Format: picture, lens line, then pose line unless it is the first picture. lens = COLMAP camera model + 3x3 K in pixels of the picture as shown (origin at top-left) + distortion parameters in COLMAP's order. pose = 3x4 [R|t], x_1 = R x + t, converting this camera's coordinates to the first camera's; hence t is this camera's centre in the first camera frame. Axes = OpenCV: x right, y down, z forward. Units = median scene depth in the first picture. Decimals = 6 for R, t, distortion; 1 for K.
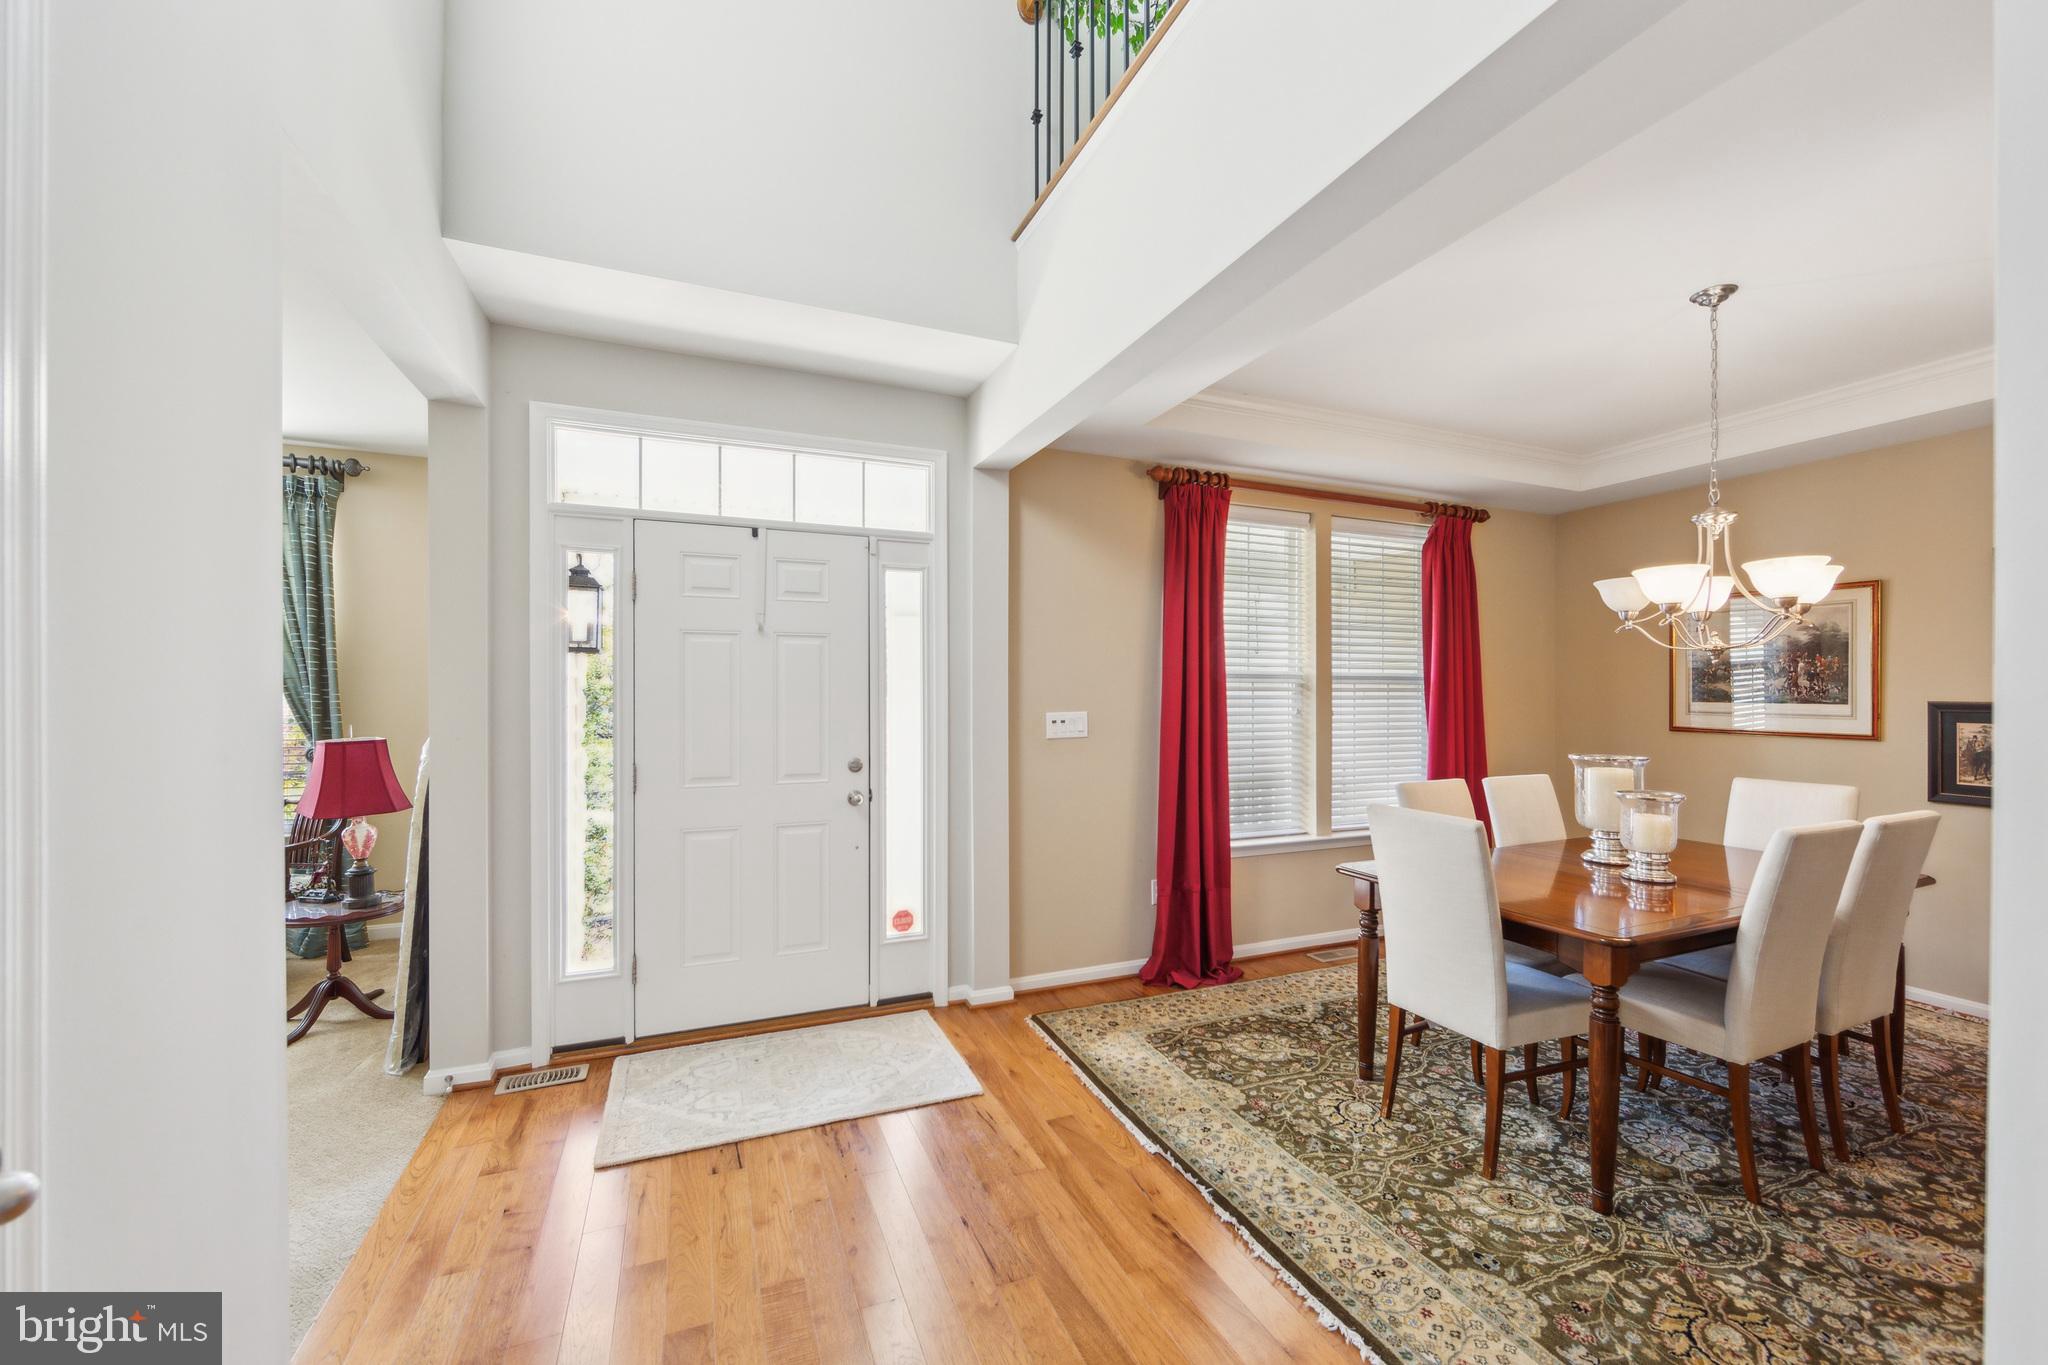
lens RADIAL K [[806.6, 0, 1027.5], [0, 806.6, 694.2], [0, 0, 1]] dist [-0.009274, 0.000478]
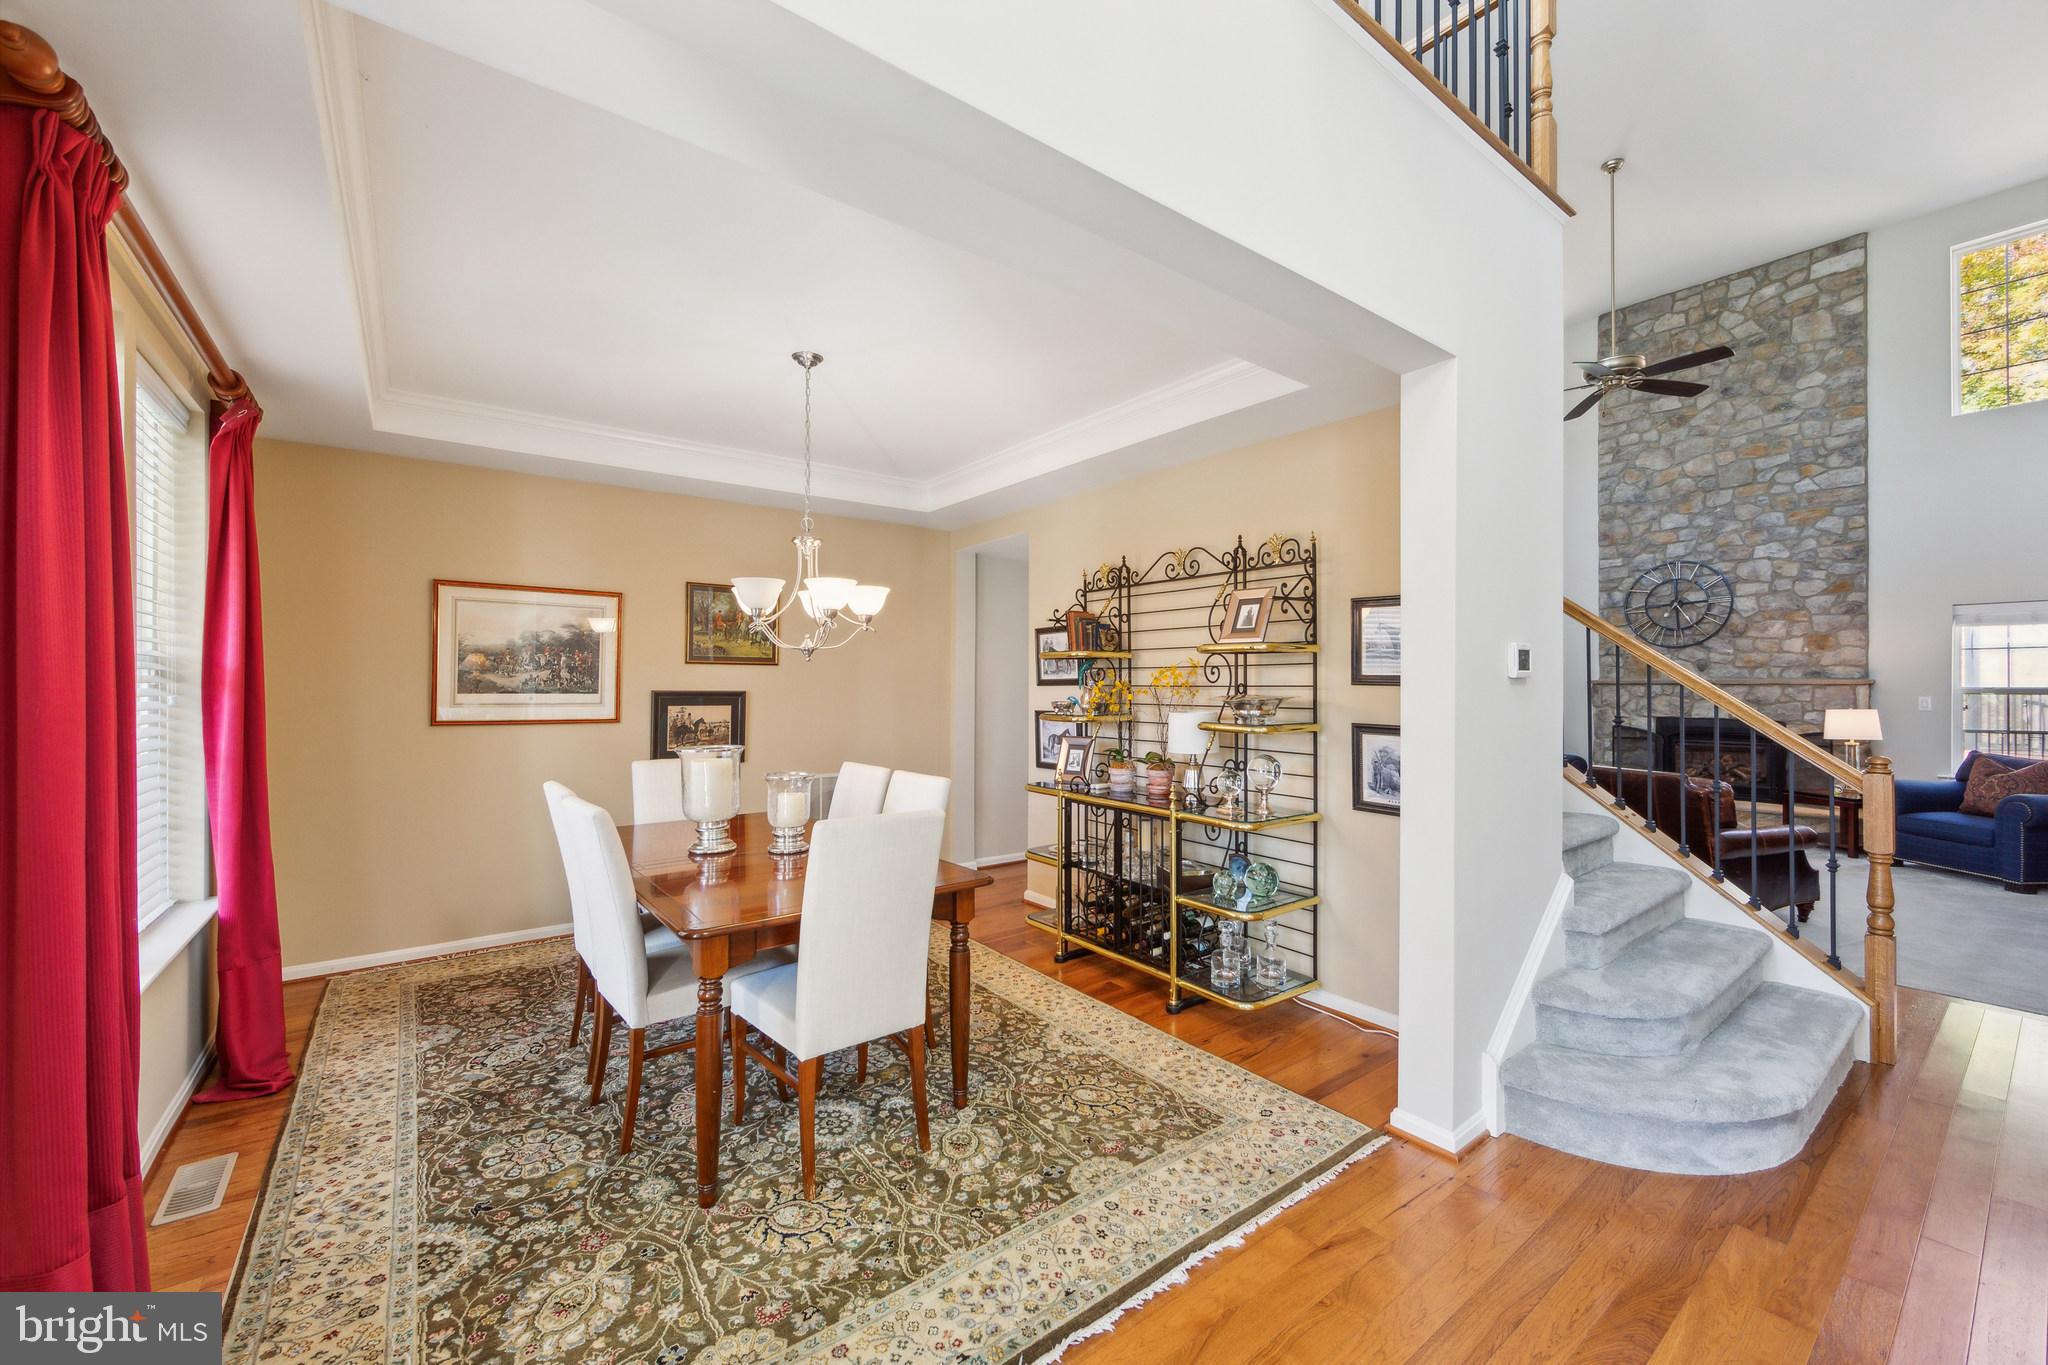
lens RADIAL K [[798.2, 0, 1026.4], [0, 798.2, 683.0], [0, 0, 1]] dist [-0.002845, -0.000279]
pose [[-0.256192, -0.000476, 0.966626, -0.294679], [0.000803, 0.999999, 0.000705, -0.003601], [-0.966626, 0.000956, -0.256191, 0.725801]]
